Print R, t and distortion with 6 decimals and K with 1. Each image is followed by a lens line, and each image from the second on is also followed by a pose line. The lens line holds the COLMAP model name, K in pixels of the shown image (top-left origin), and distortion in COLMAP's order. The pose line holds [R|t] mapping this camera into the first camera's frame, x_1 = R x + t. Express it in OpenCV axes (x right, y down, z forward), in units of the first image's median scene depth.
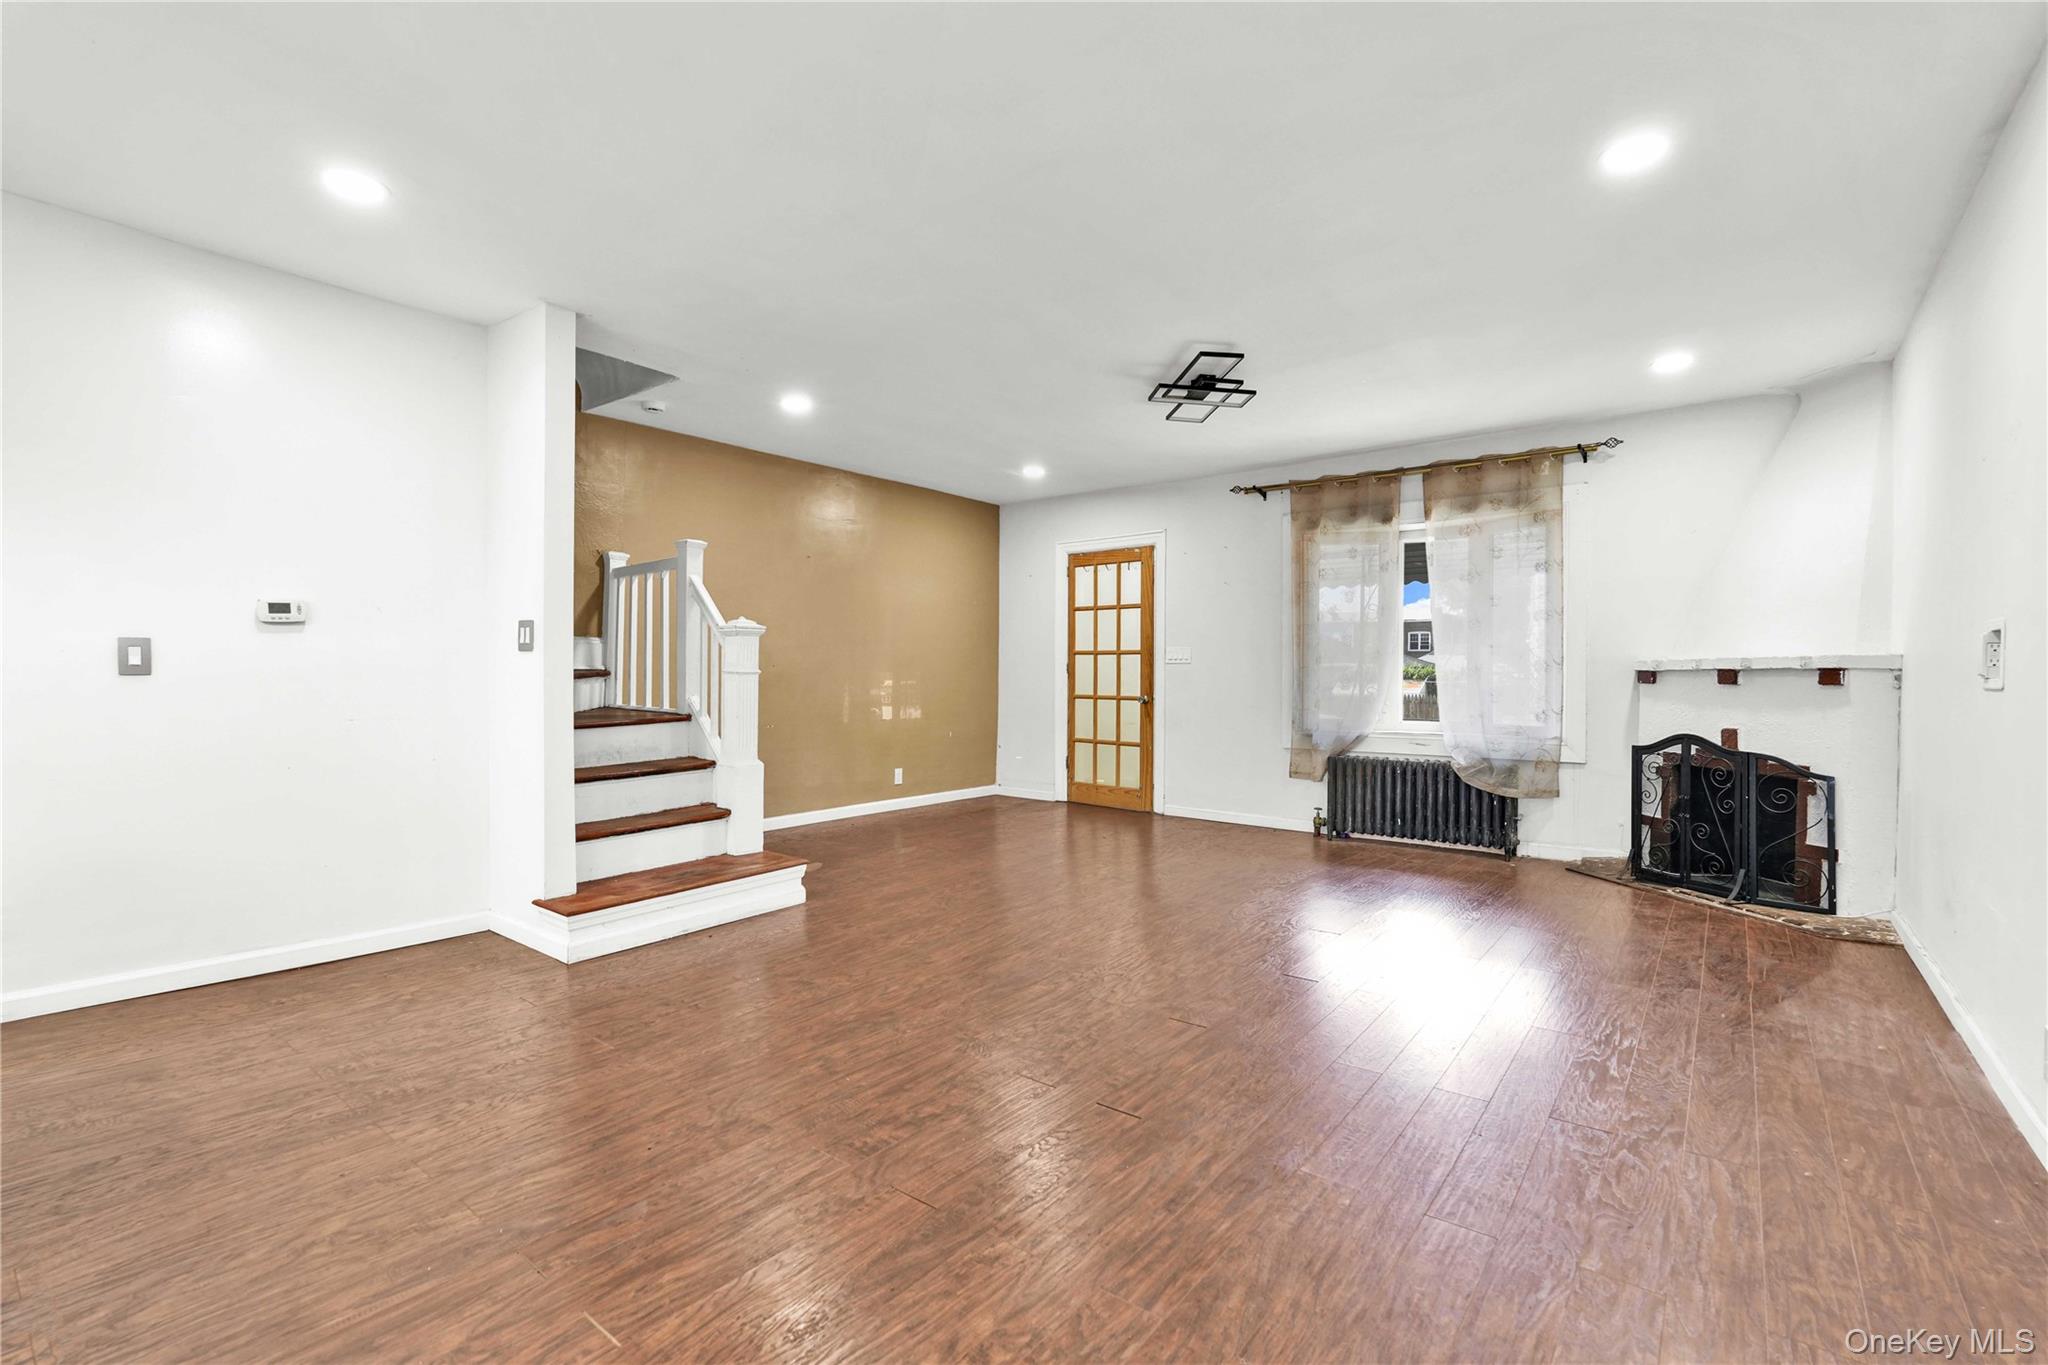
lens RADIAL K [[892.4, 0, 1010.4], [0, 892.4, 684.9], [0, 0, 1]] dist [-0.013099, 0.004689]
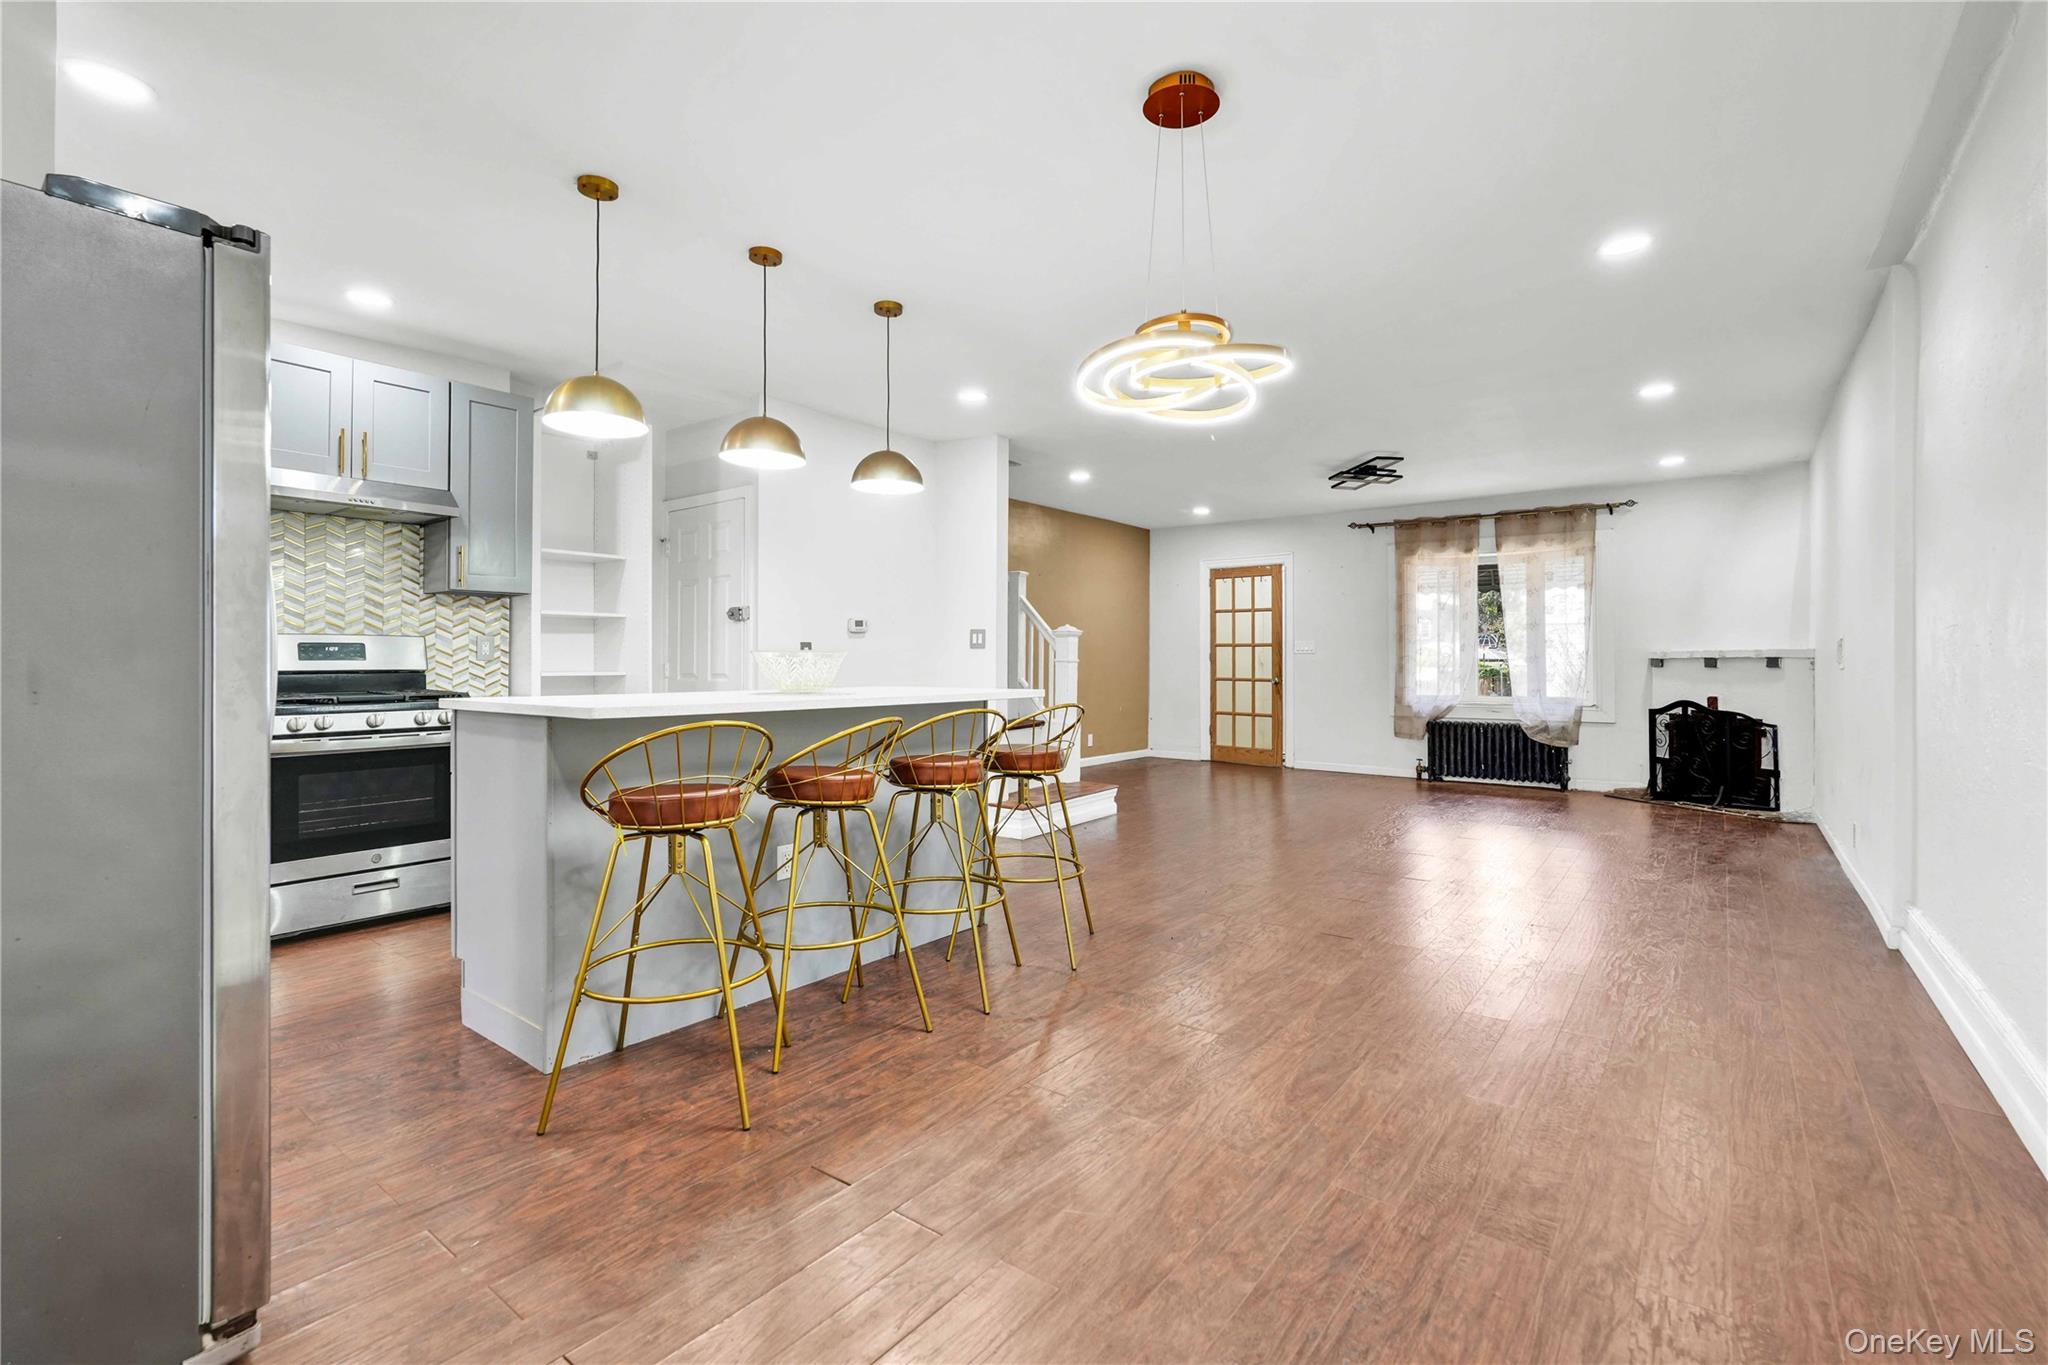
lens RADIAL K [[892.4, 0, 1028.5], [0, 892.4, 650.1], [0, 0, 1]] dist [-0.013099, 0.004689]
pose [[0.999809, -0.002002, 0.019446, -0.299382], [0.002473, 0.999704, -0.024207, 0.002495], [-0.019392, 0.024251, 0.999518, -0.382190]]
